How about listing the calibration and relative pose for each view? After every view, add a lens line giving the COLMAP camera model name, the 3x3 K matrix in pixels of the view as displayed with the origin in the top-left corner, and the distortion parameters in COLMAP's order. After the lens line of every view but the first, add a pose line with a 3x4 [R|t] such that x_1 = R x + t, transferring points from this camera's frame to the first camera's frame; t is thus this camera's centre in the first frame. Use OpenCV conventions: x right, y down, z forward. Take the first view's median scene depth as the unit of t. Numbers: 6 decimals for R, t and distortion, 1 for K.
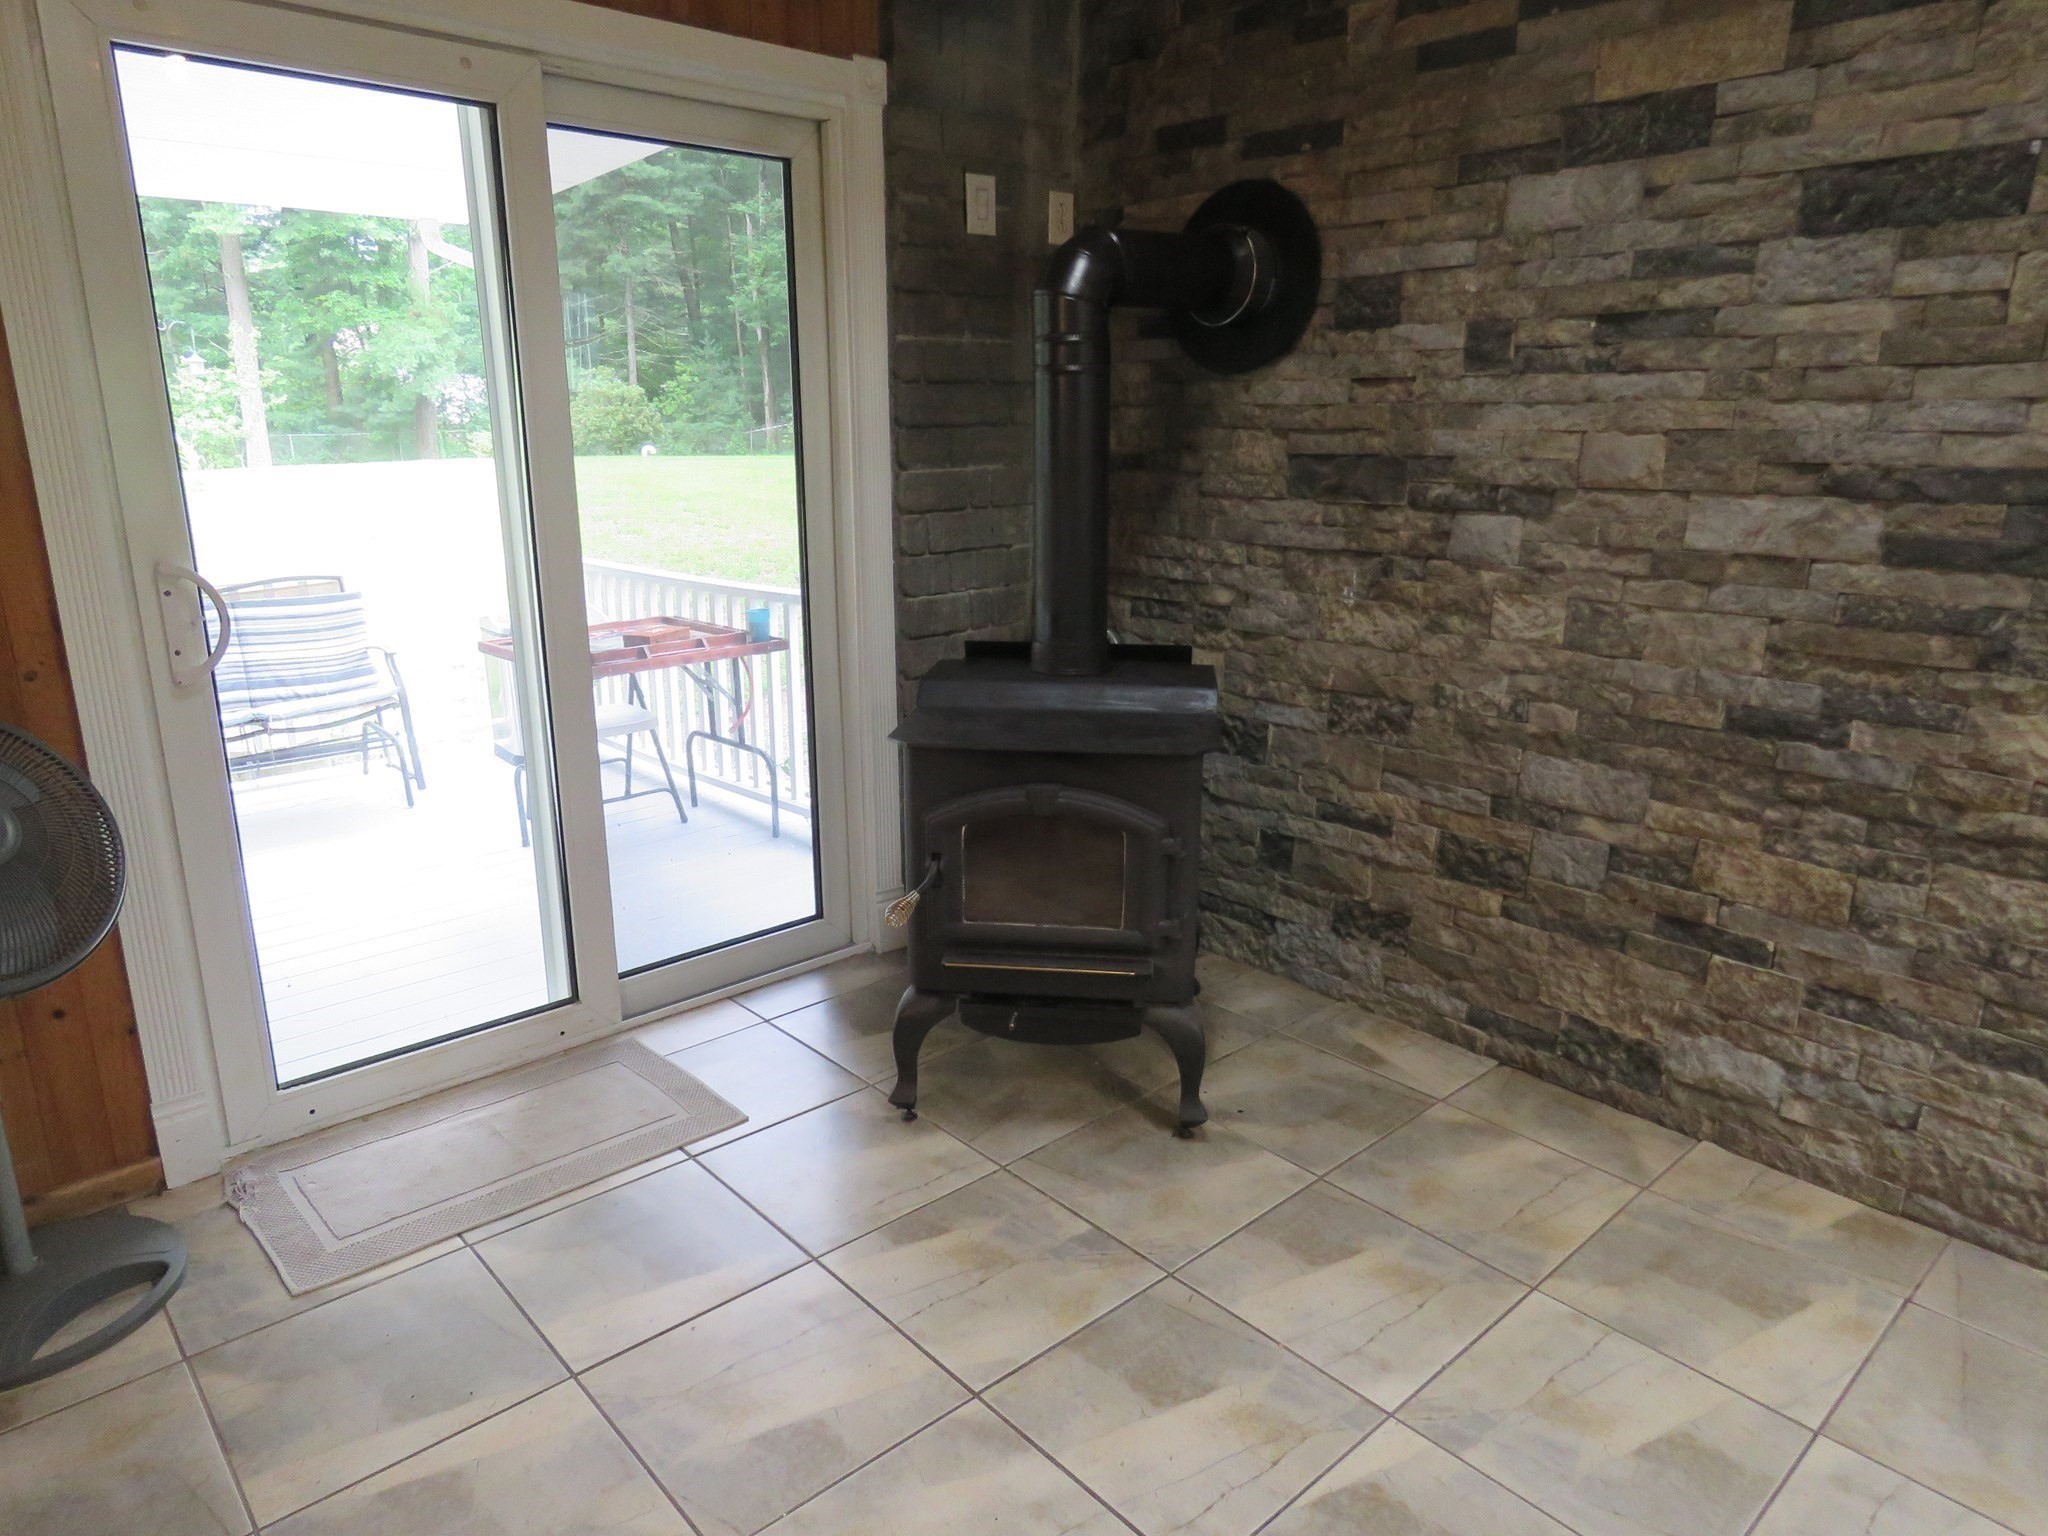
lens RADIAL K [[1299.3, 0, 1024.0], [0, 1299.3, 768.0], [0, 0, 1]] dist [-0.009889, 0.001989]
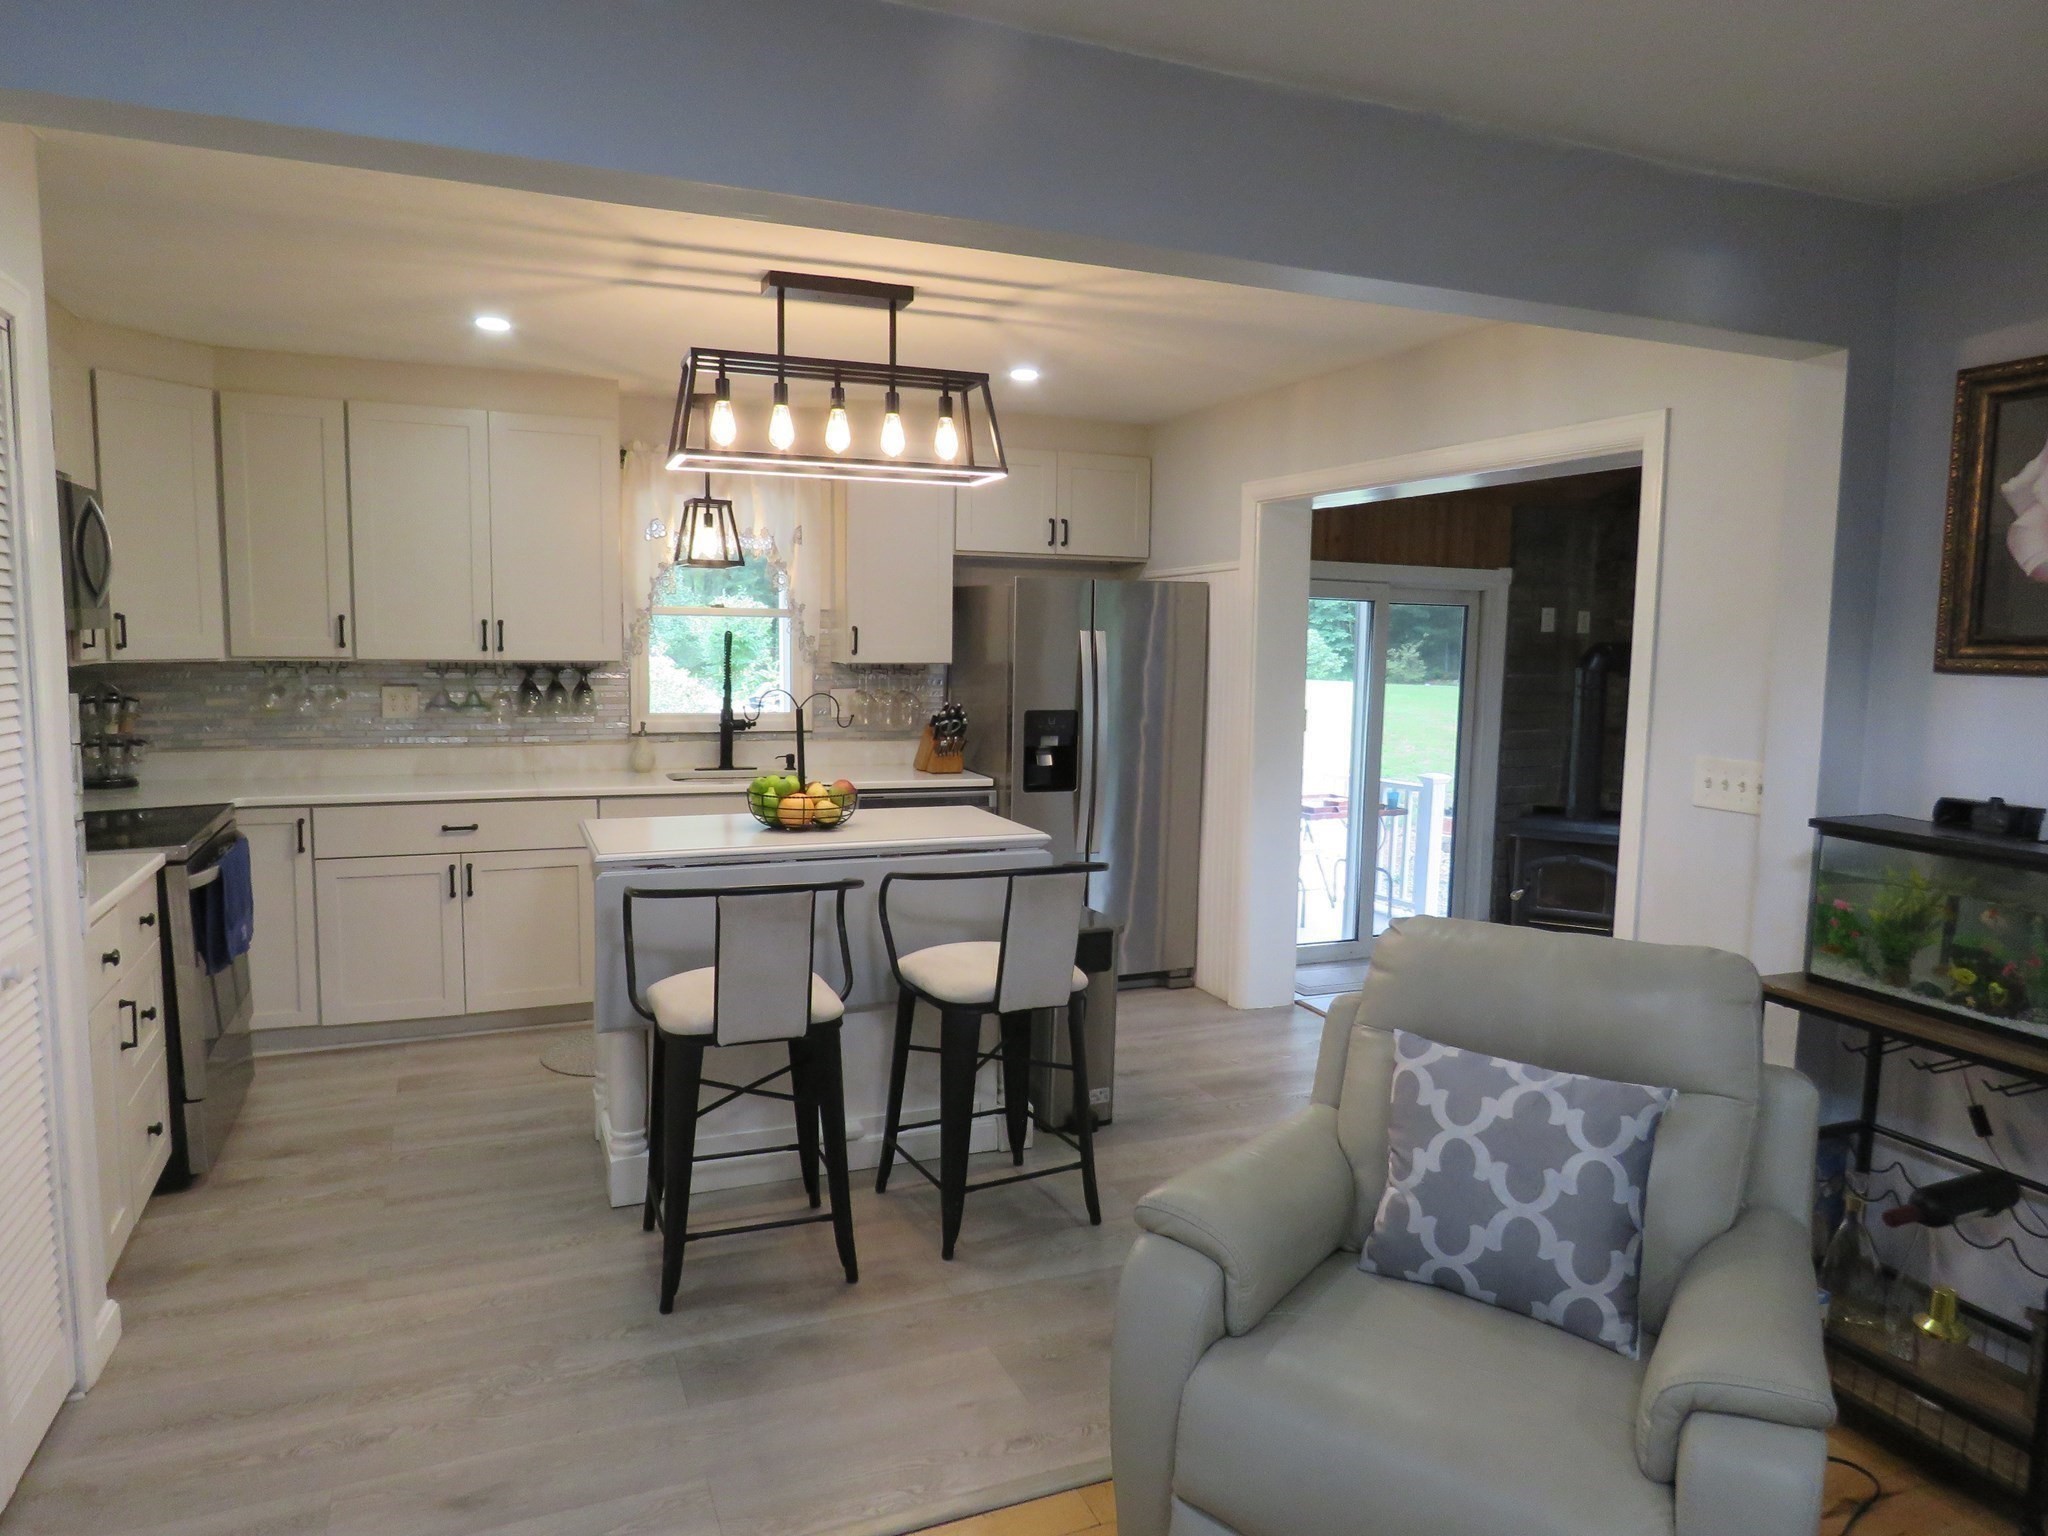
lens RADIAL K [[1299.3, 0, 1024.0], [0, 1299.3, 768.0], [0, 0, 1]] dist [-0.009889, 0.001989]
pose [[0.941299, 0.049109, -0.333982, -0.129469], [-0.101945, 0.984522, -0.142558, 0.258145], [0.321812, 0.168238, 0.931737, -1.444919]]
